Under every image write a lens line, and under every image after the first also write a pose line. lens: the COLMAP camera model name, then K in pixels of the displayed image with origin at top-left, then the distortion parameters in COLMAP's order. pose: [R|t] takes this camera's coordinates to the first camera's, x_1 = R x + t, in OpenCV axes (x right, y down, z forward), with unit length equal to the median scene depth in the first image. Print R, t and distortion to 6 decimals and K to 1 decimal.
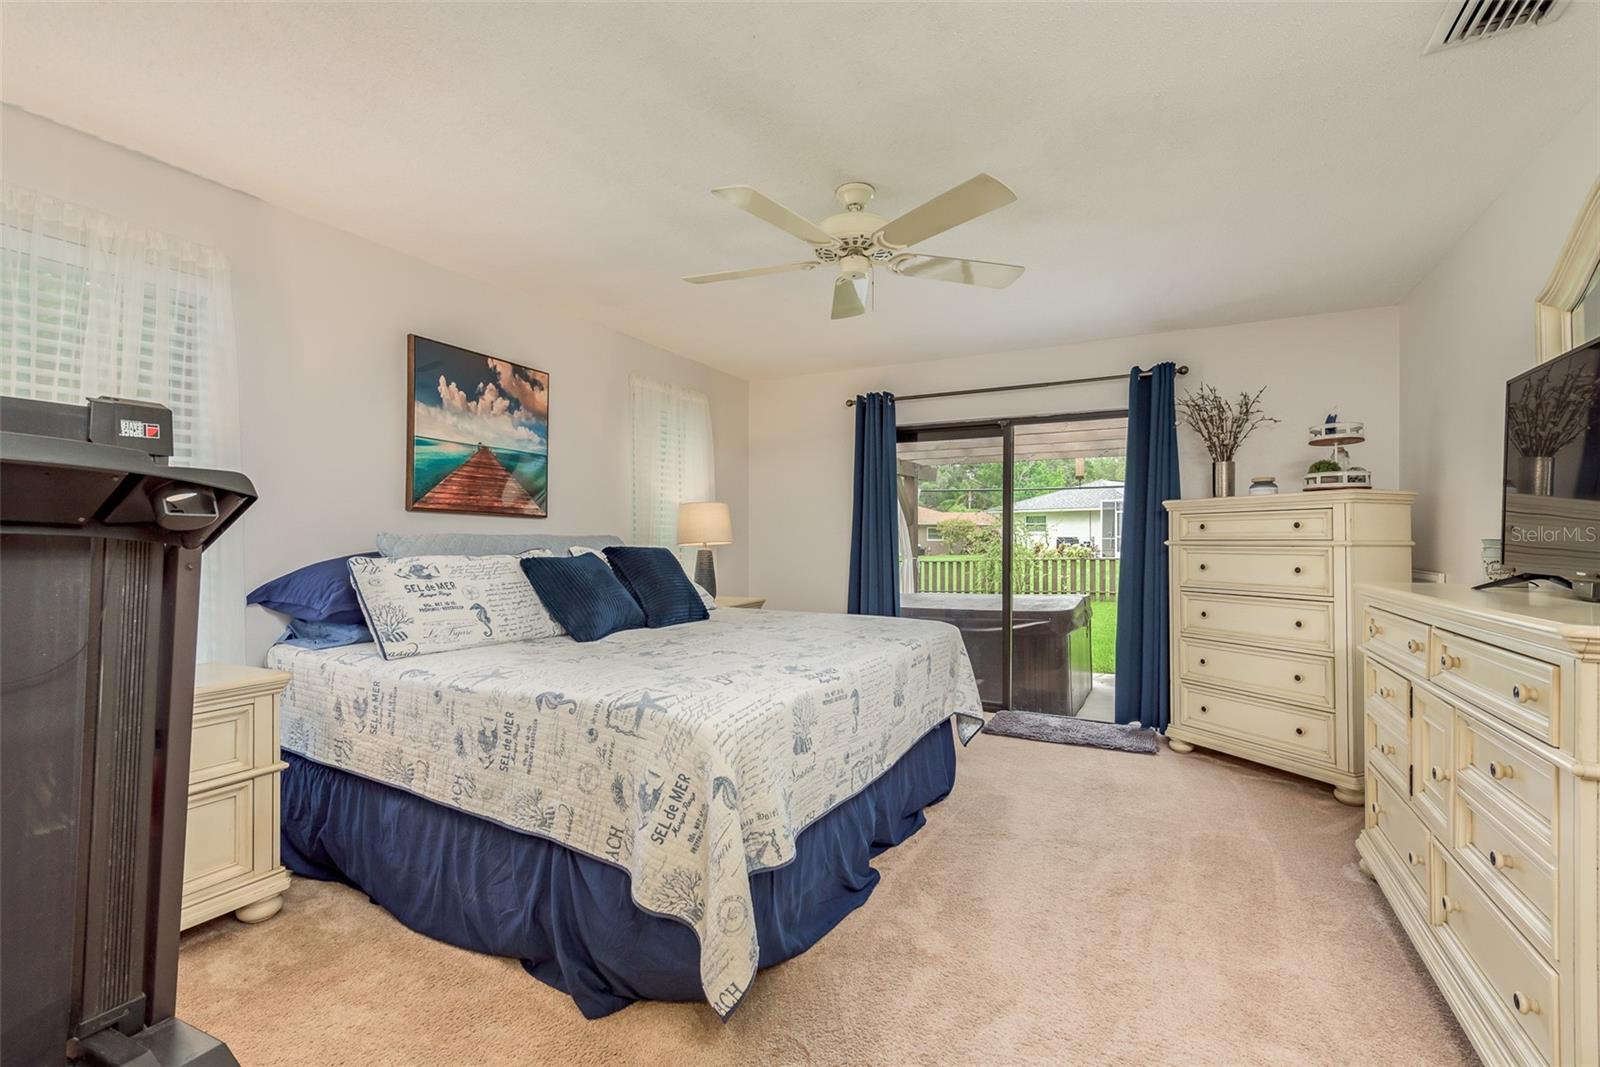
lens RADIAL K [[736.1, 0, 799.8], [0, 736.1, 531.8], [0, 0, 1]] dist [0.000257, 0.000014]
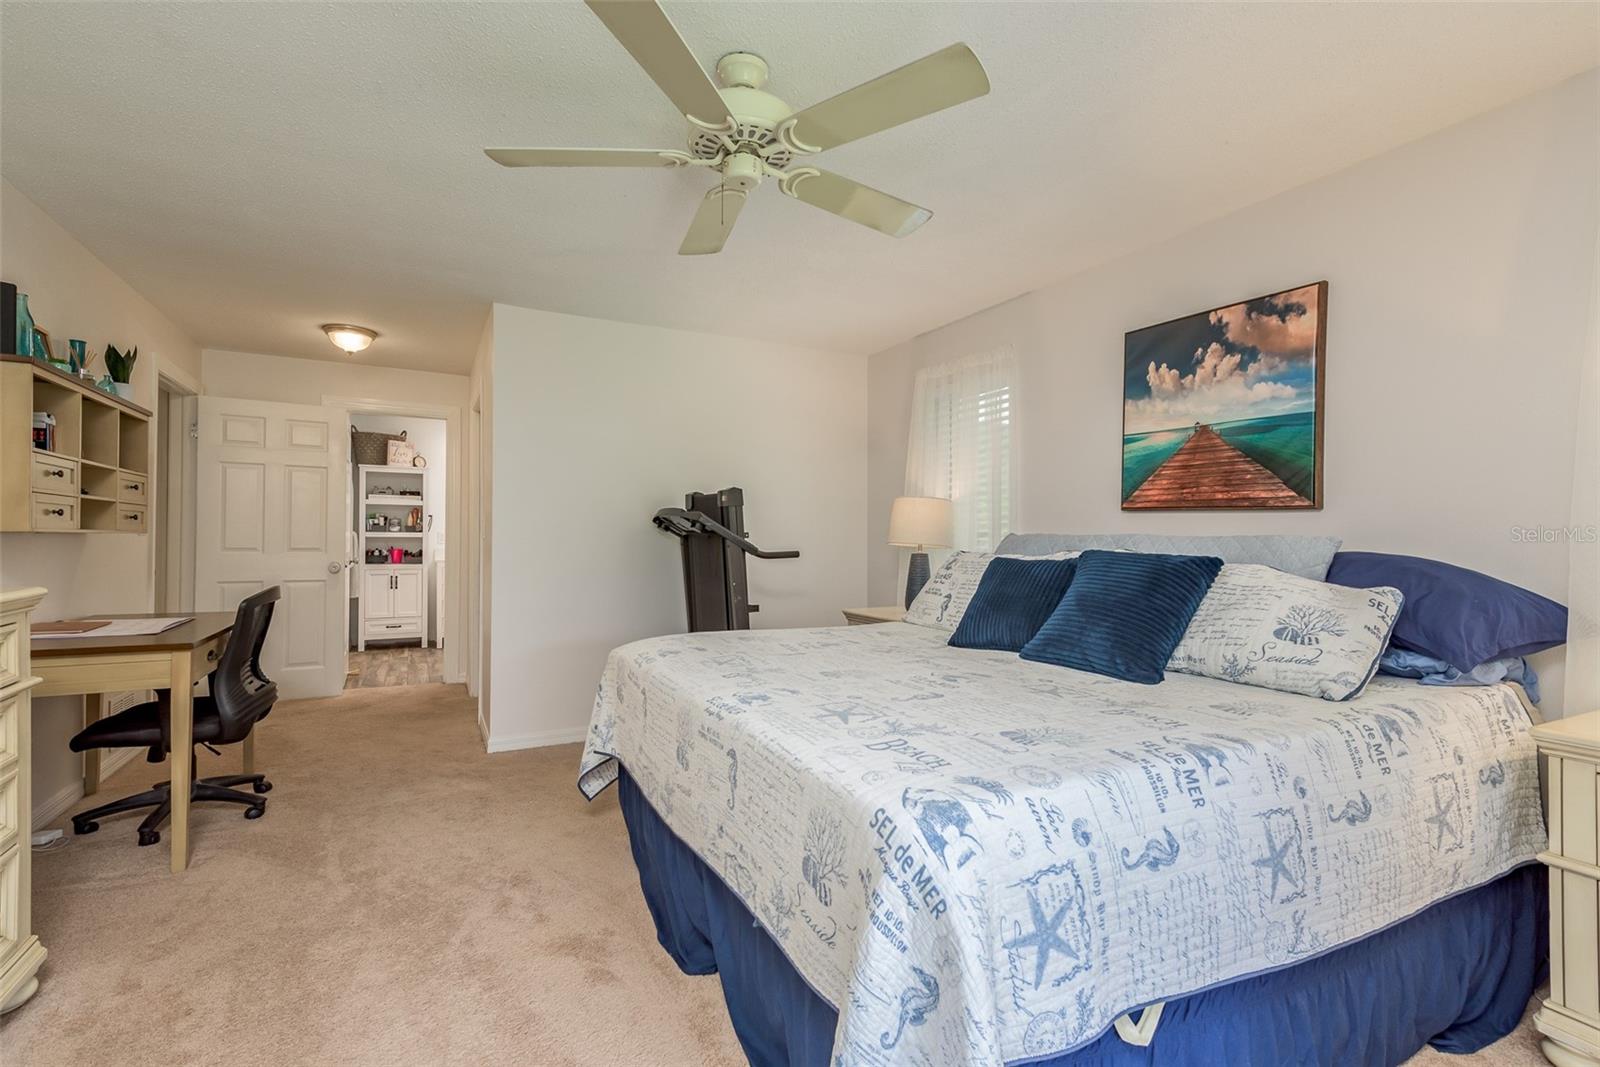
lens RADIAL K [[736.1, 0, 799.2], [0, 736.1, 531.8], [0, 0, 1]] dist [0.000257, 0.000014]
pose [[-0.585294, -0.003707, -0.810812, 0.488340], [0.005955, 0.999943, -0.008871, 0.005247], [0.810799, -0.010020, -0.585239, 1.116671]]
